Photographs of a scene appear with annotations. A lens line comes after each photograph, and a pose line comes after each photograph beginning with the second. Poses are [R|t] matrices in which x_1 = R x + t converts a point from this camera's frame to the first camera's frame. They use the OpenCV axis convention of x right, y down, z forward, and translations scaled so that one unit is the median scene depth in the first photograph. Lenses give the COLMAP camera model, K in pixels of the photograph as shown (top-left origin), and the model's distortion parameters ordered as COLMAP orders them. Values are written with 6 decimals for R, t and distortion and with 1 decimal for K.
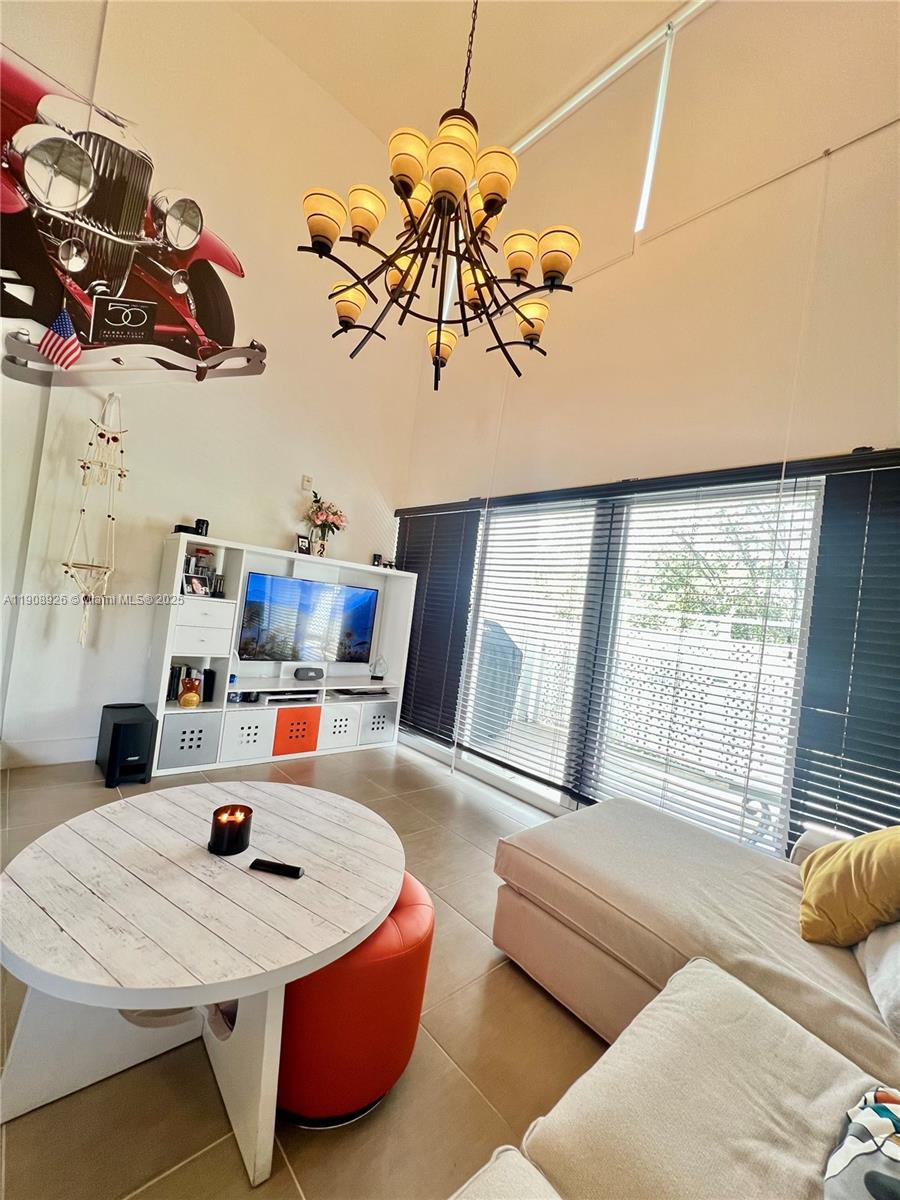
lens RADIAL K [[479.8, 0, 451.9], [0, 479.8, 602.0], [0, 0, 1]] dist [-0.000607, -0.000055]
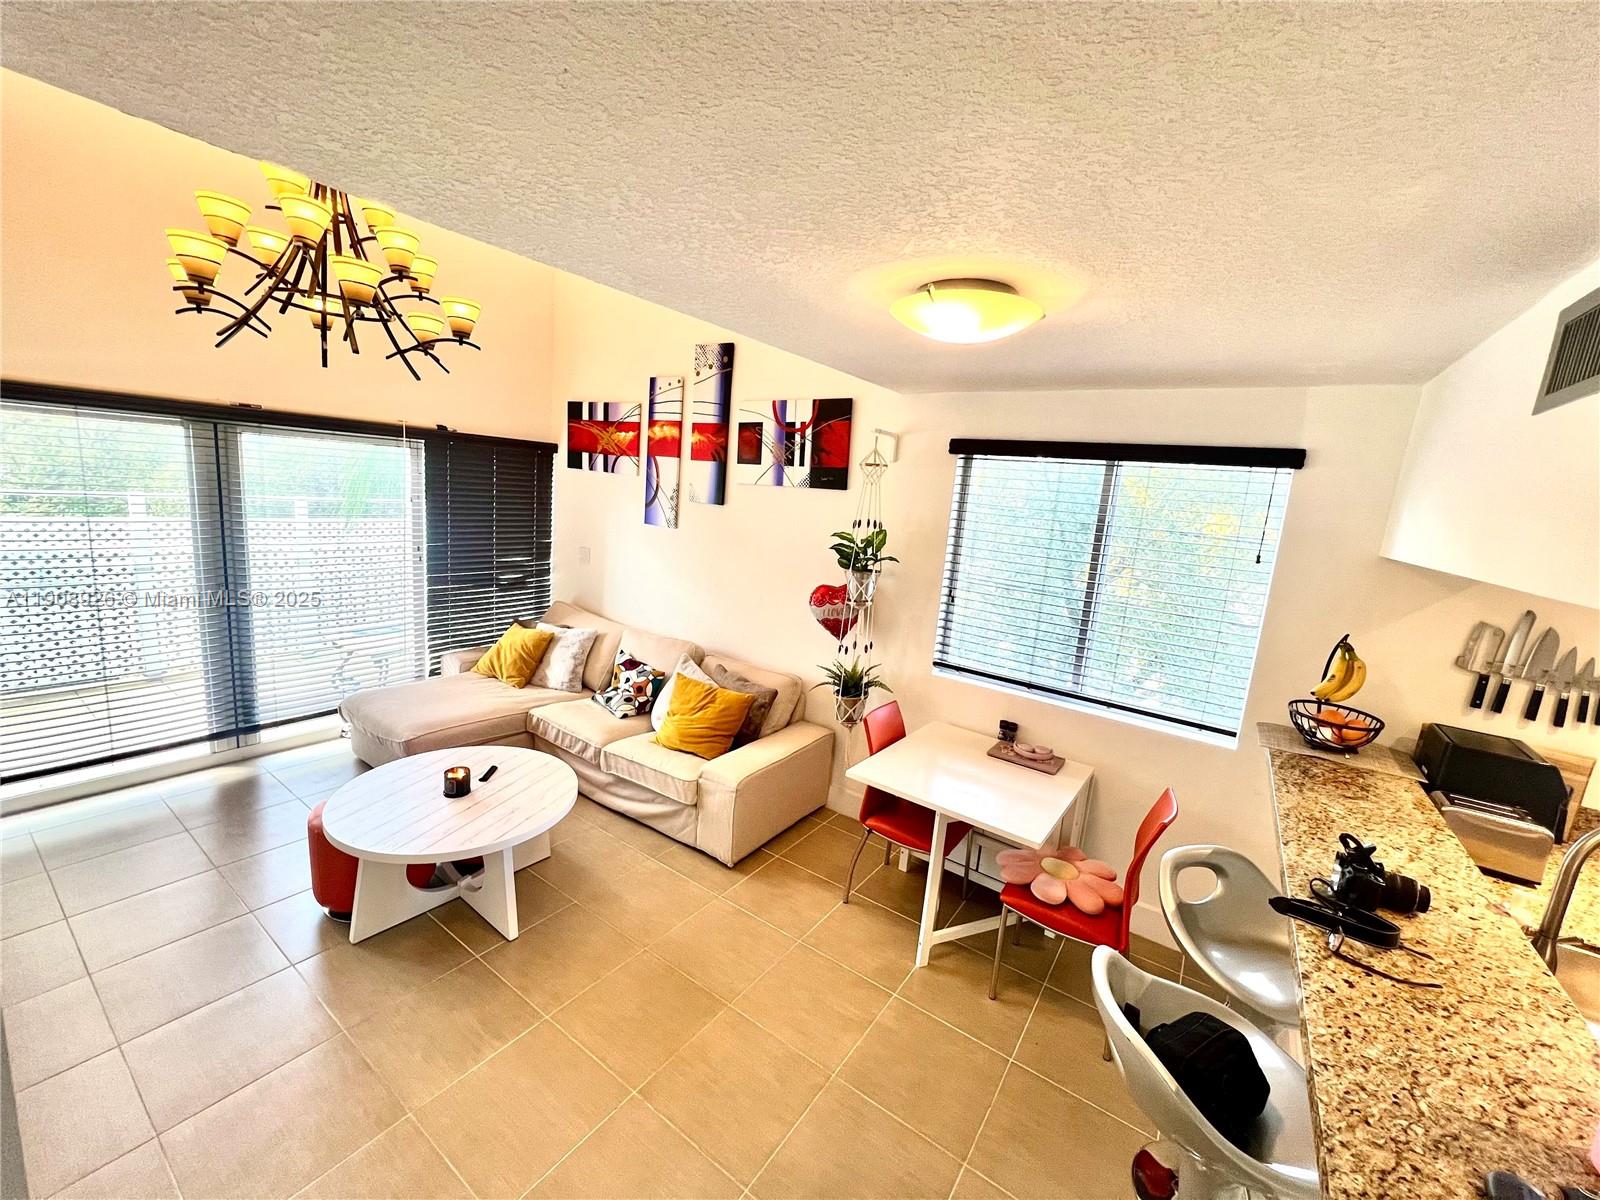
lens RADIAL K [[639.8, 0, 801.1], [0, 639.8, 602.0], [0, 0, 1]] dist [-0.000607, -0.000055]
pose [[-0.197966, -0.302608, 0.932329, -1.473060], [-0.121722, 0.951381, 0.282946, -0.481273], [-0.972622, -0.057471, -0.225175, 0.252988]]
